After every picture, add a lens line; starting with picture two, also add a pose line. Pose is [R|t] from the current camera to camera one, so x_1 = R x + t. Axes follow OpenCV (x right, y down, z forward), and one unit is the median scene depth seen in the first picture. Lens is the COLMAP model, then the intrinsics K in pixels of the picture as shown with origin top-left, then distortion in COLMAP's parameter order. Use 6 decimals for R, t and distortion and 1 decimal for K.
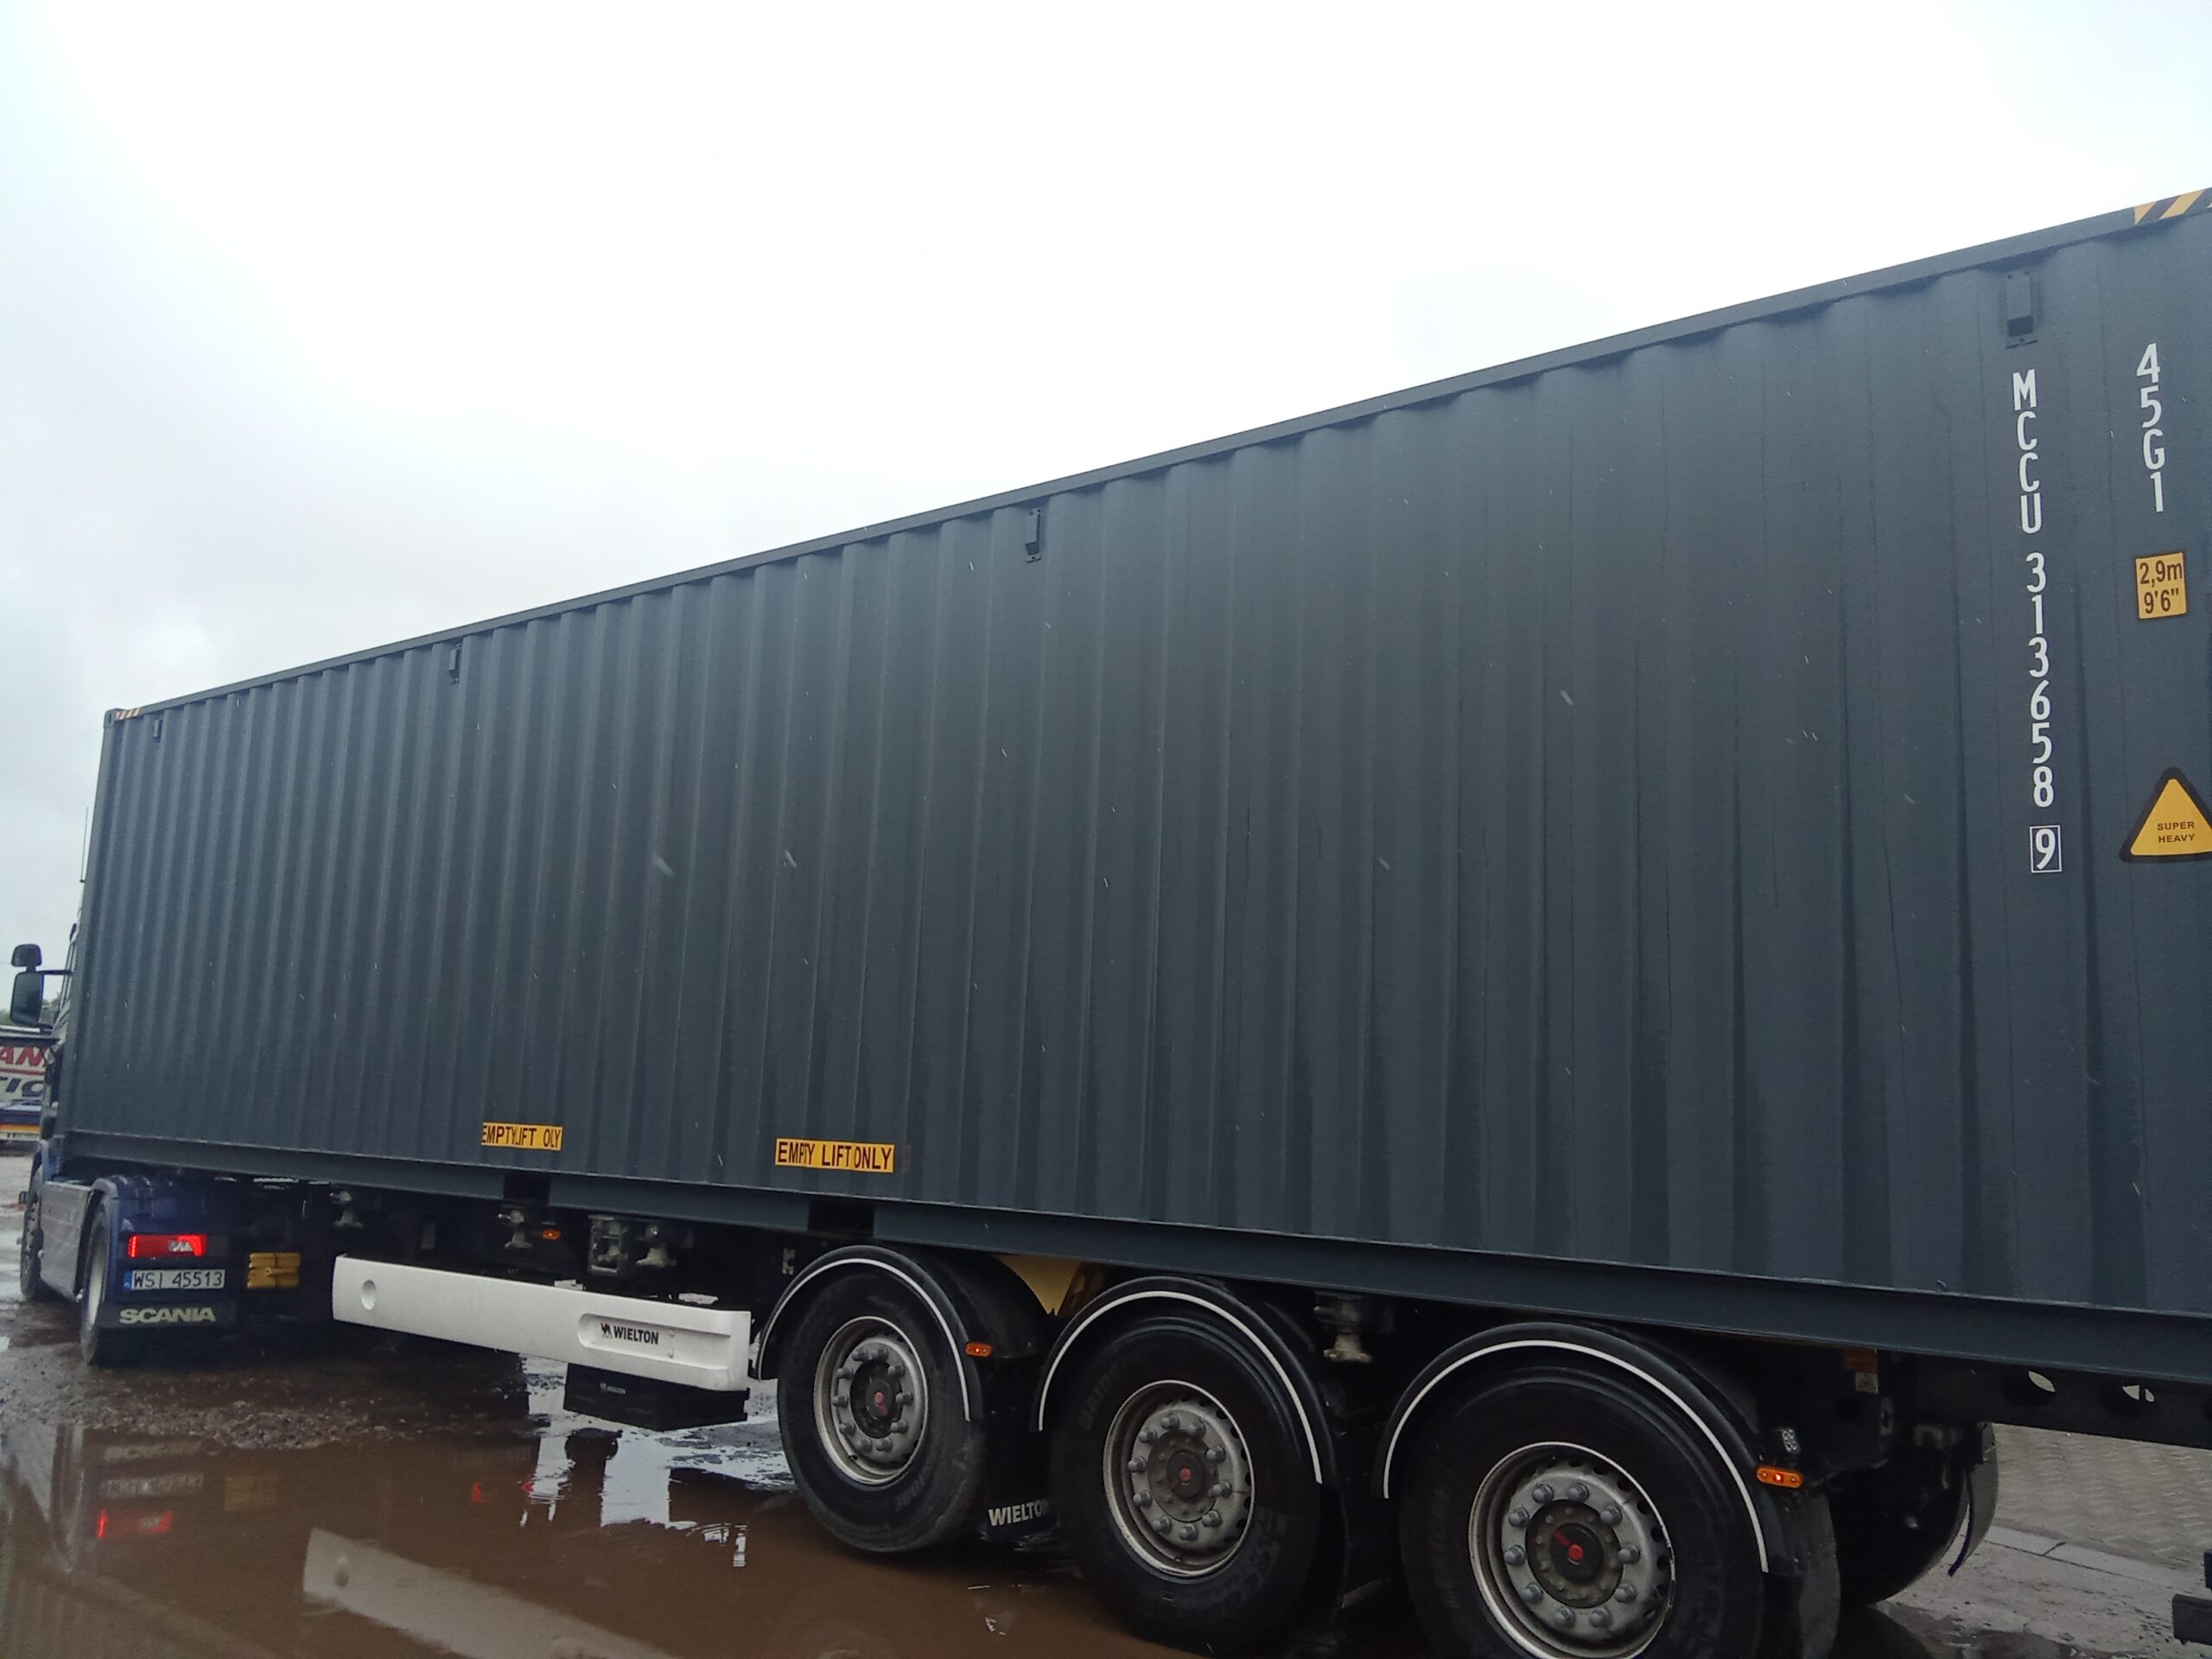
lens RADIAL K [[1739.4, 0, 1106.0], [0, 1739.4, 829.5], [0, 0, 1]] dist [0.036677, -0.008828]
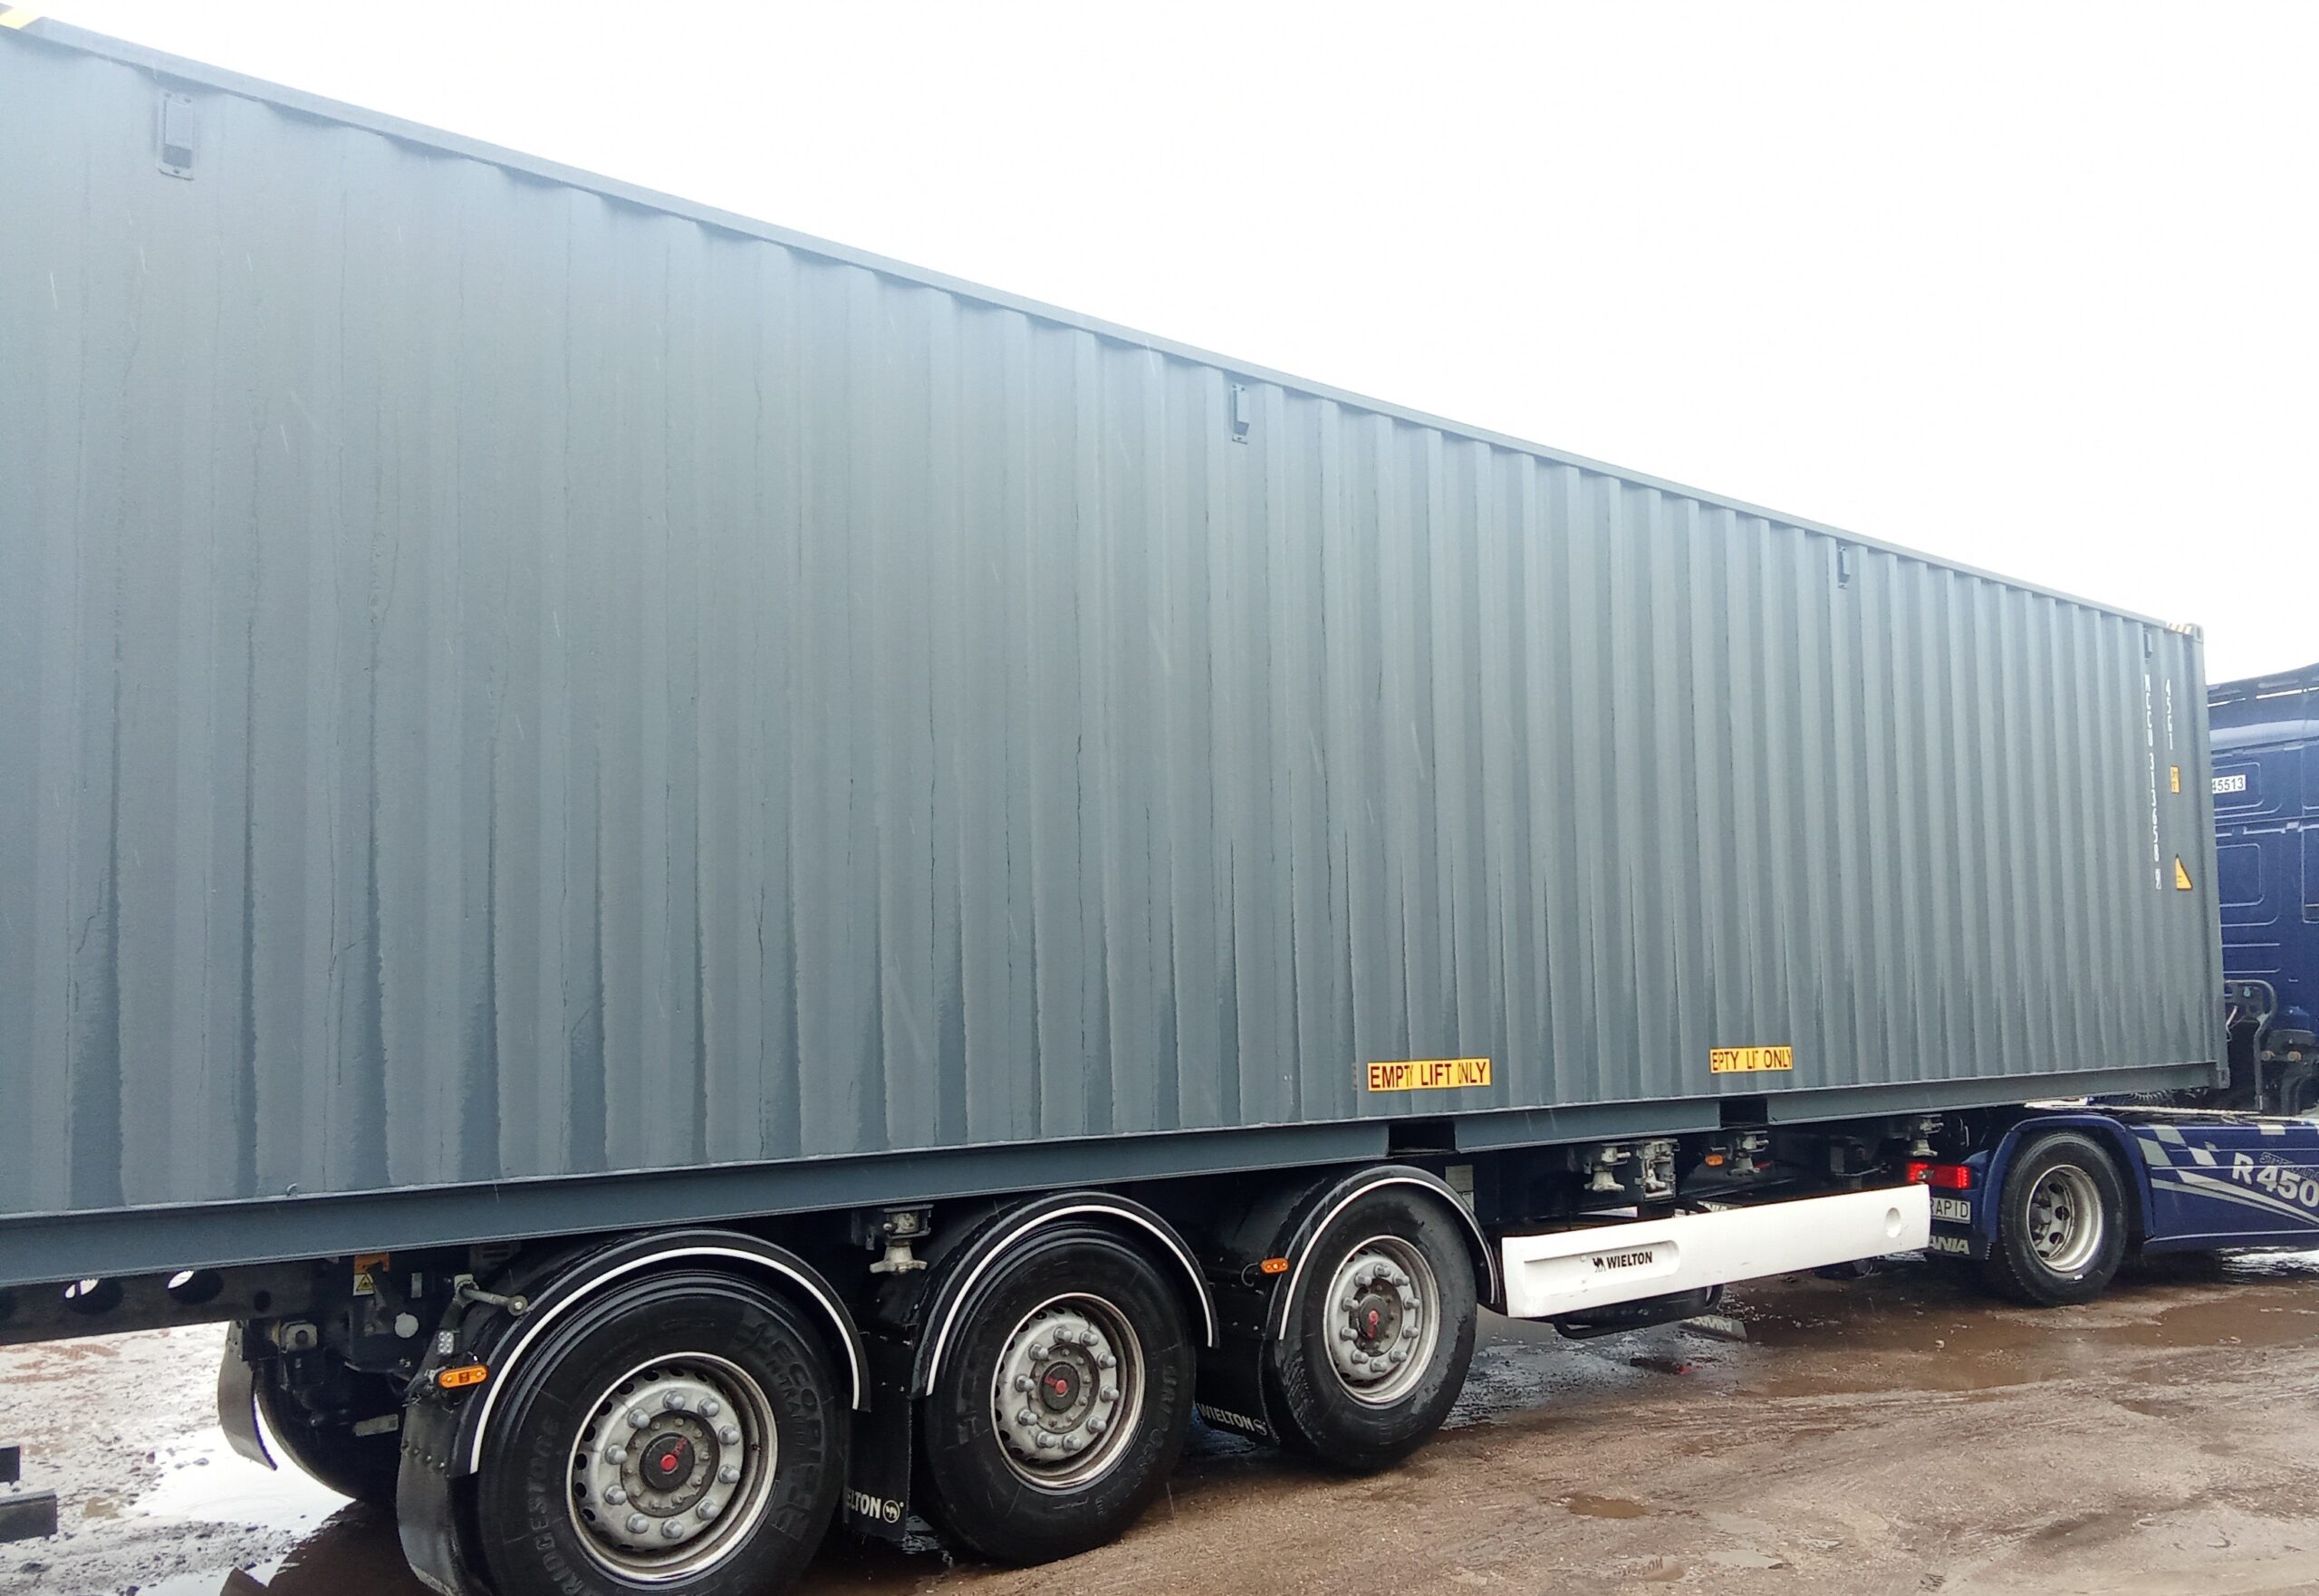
lens RADIAL K [[1857.2, 0, 1157.2], [0, 1857.2, 886.2], [0, 0, 1]] dist [0.076207, -0.127351]
pose [[0.214380, 0.030565, 0.976272, -1.167902], [-0.129872, 0.991528, -0.002524, 0.102803], [-0.968078, -0.126249, 0.216533, 0.911626]]
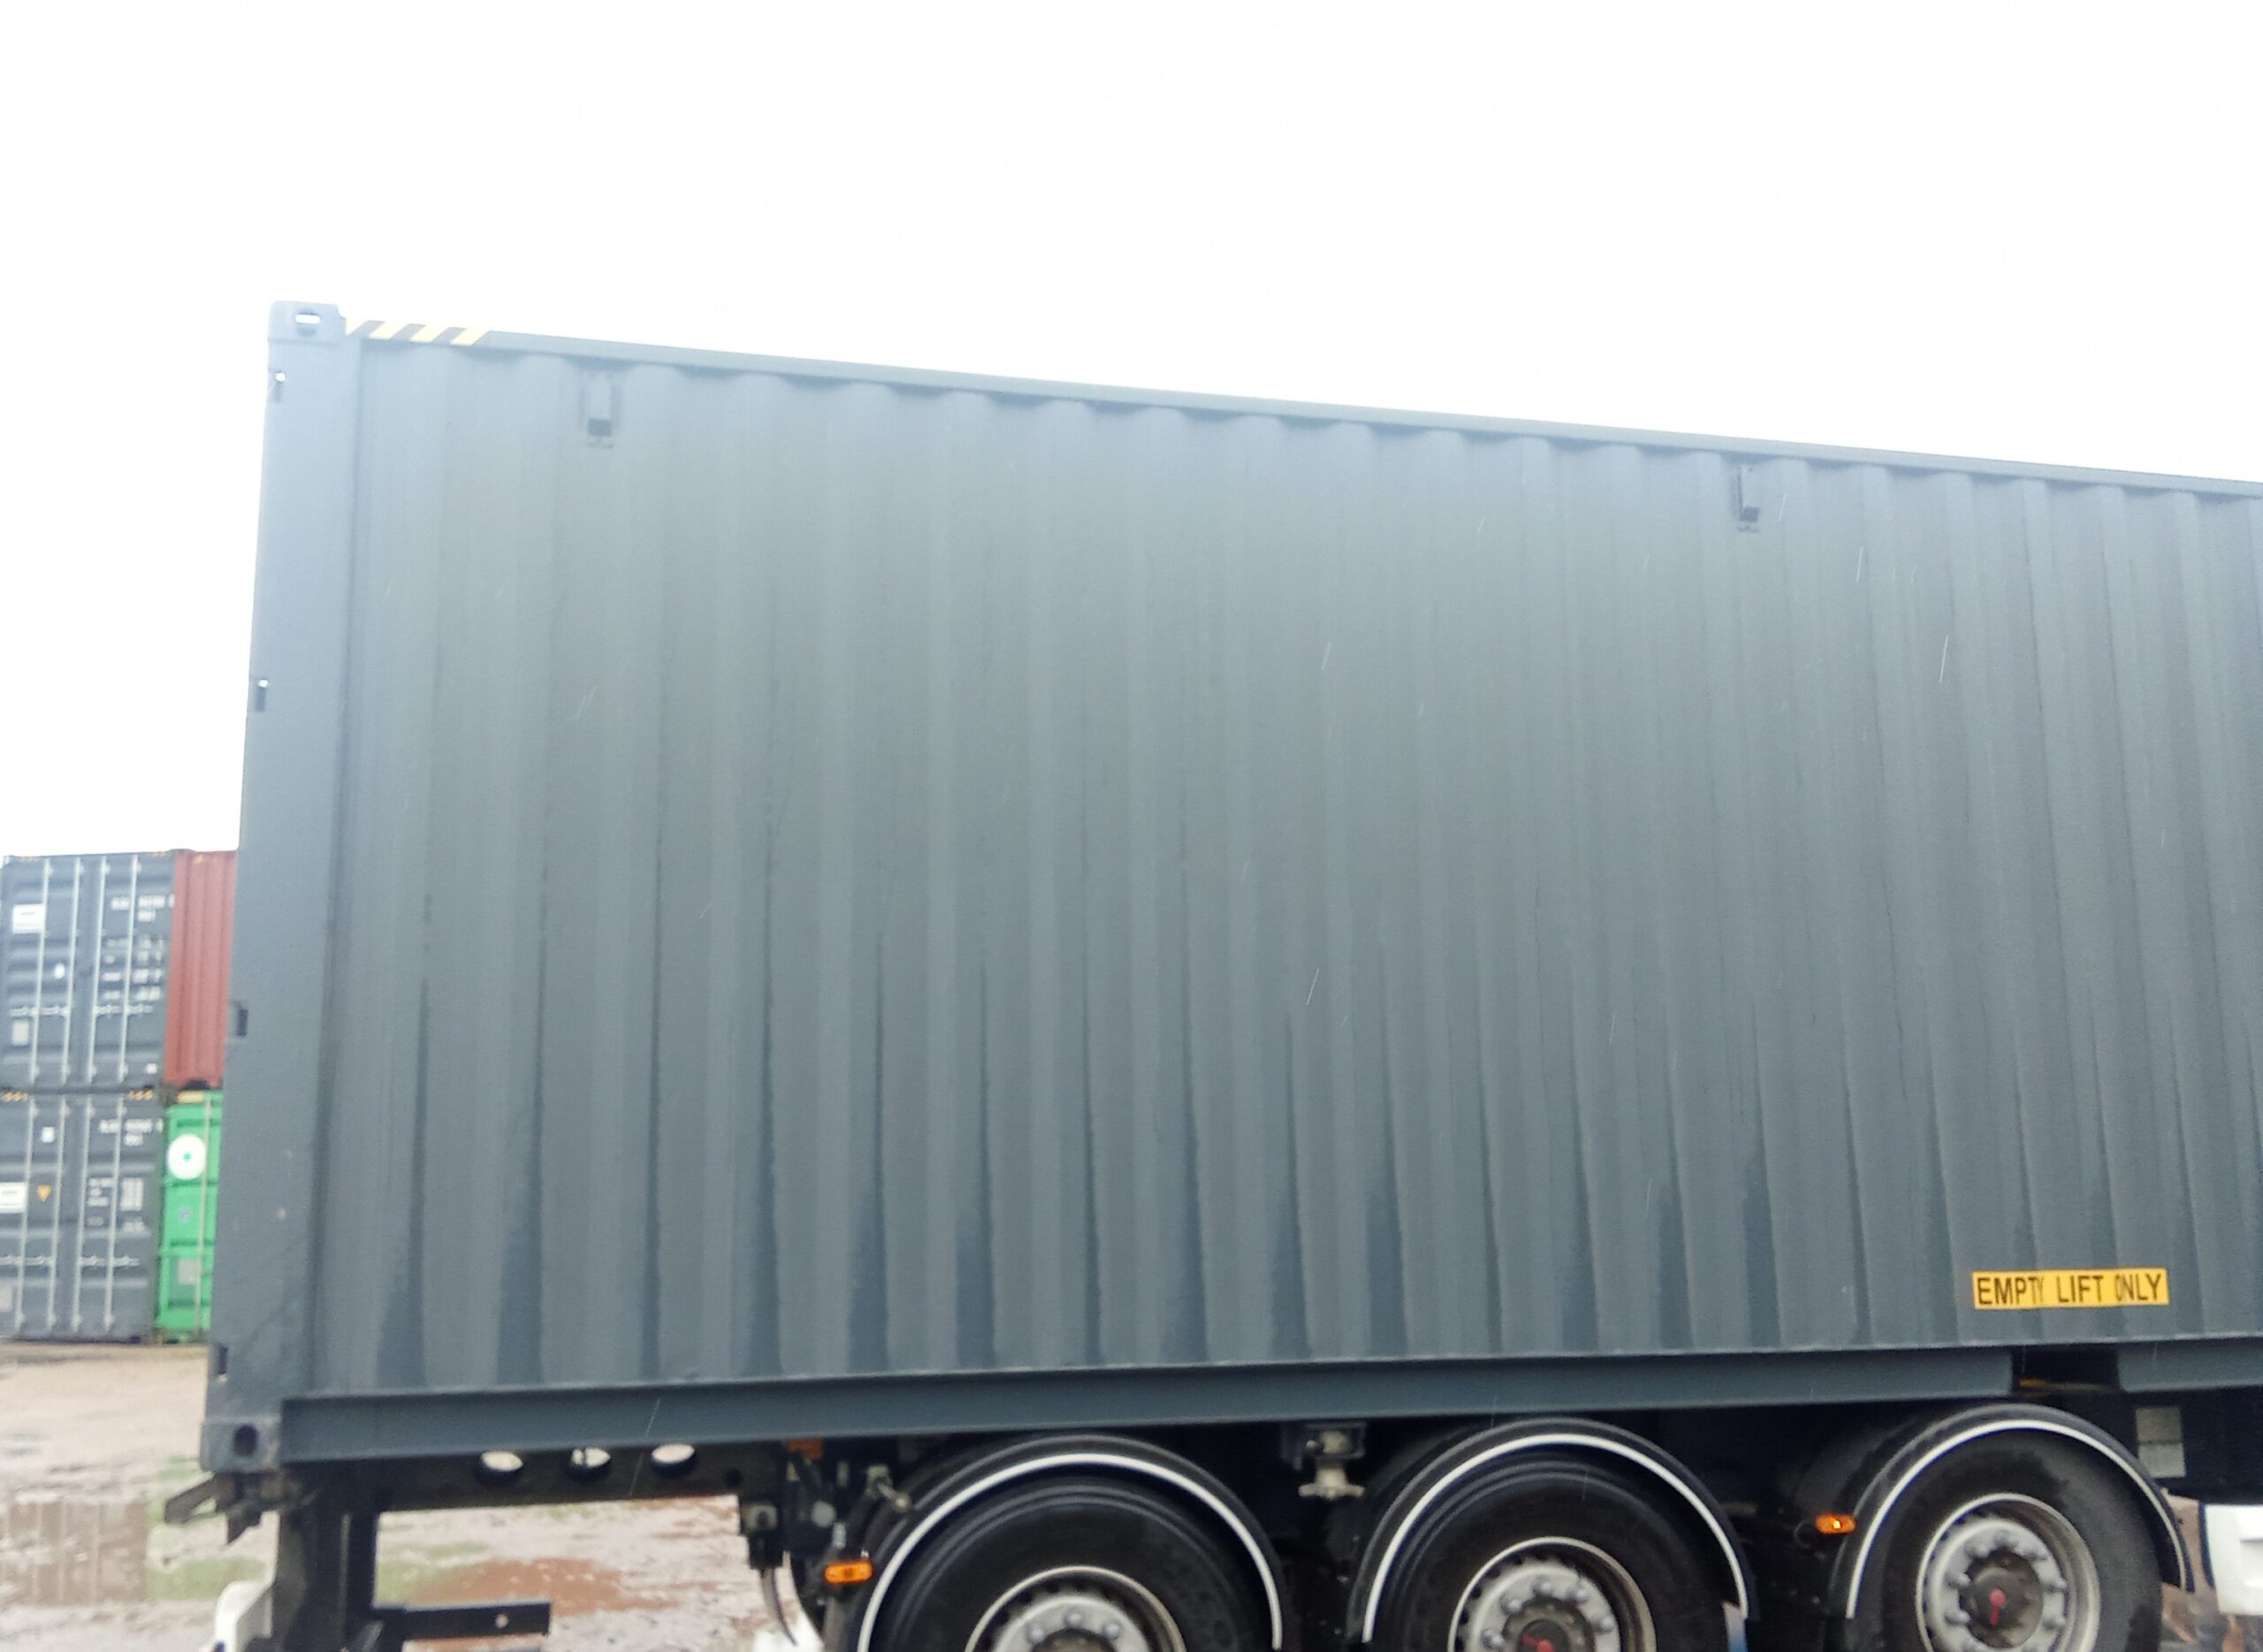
lens RADIAL K [[1851.4, 0, 1017.8], [0, 1851.4, 956.6], [0, 0, 1]] dist [0.060744, -0.098978]
pose [[0.639060, 0.066155, 0.766306, -1.045657], [-0.087873, 0.996051, -0.012707, 0.091835], [-0.764121, -0.059217, 0.642350, 0.816047]]
